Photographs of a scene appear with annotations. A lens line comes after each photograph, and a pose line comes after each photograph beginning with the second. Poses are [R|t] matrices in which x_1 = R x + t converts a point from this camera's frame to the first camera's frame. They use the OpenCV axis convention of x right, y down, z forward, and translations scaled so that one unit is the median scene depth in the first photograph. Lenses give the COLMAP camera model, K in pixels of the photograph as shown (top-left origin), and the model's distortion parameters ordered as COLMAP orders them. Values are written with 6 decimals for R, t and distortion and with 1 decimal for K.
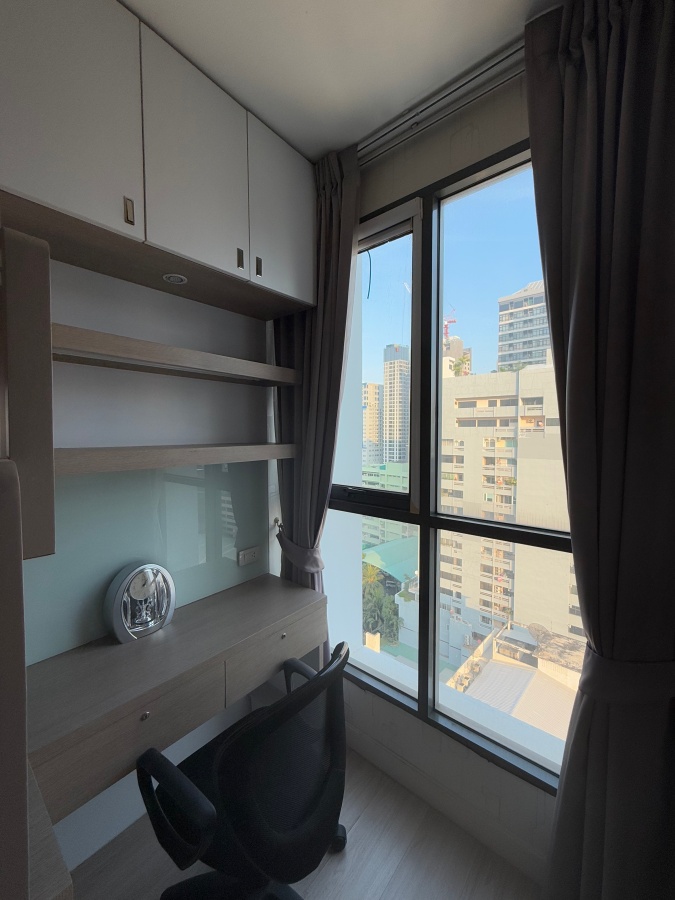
lens RADIAL K [[359.4, 0, 337.4], [0, 359.4, 446.8], [0, 0, 1]] dist [-0.000784, 0.000110]
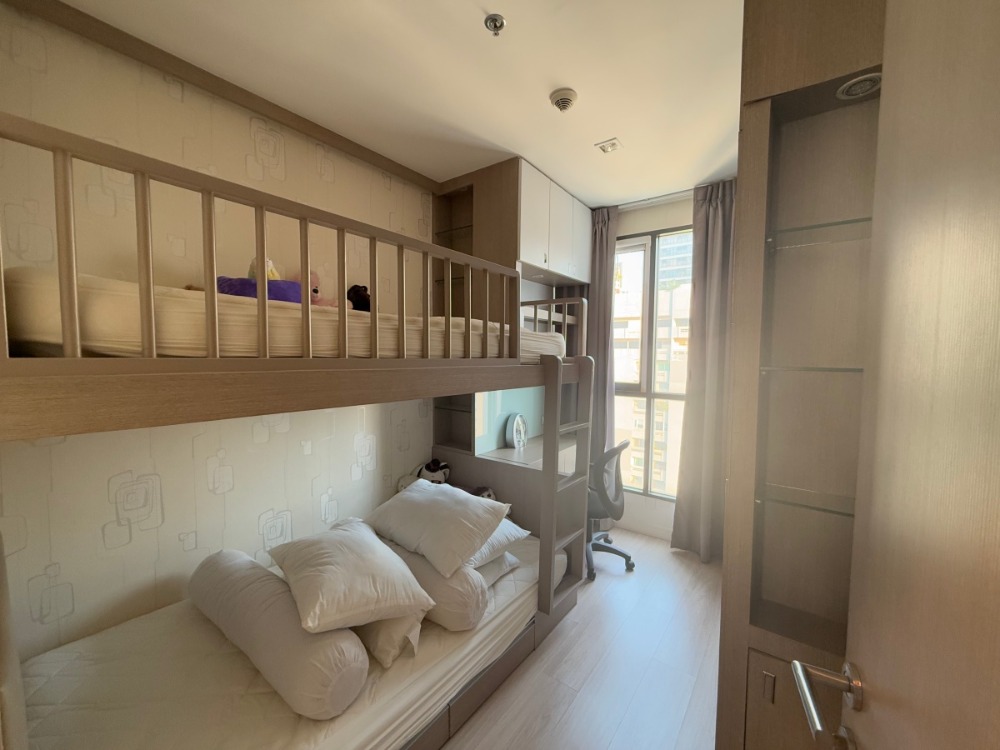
lens RADIAL K [[399.4, 0, 497.2], [0, 399.4, 374.7], [0, 0, 1]] dist [-0.000784, 0.000110]
pose [[0.998217, 0.009516, 0.058924, -0.651892], [-0.010354, 0.999849, 0.013922, 0.060501], [-0.058782, -0.014507, 0.998165, -1.041487]]
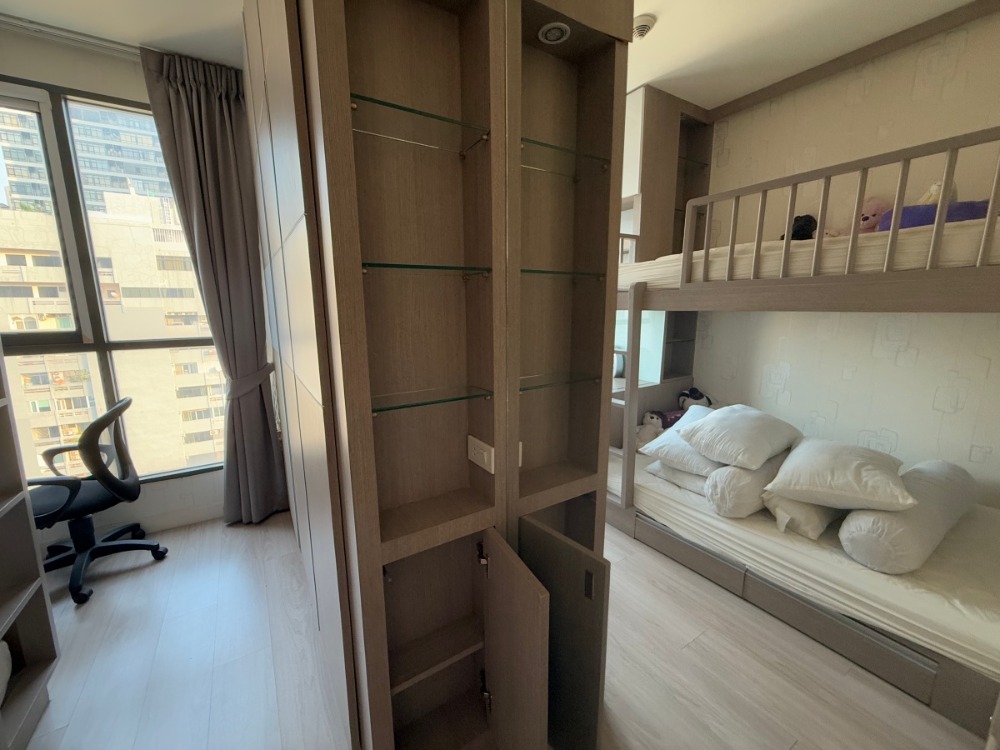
lens RADIAL K [[399.4, 0, 497.2], [0, 399.4, 374.7], [0, 0, 1]] dist [-0.000784, 0.000110]
pose [[0.292736, -0.168521, 0.941226, -0.683719], [0.045397, 0.985686, 0.162363, 0.115762], [-0.955115, -0.004801, 0.296196, -0.803763]]
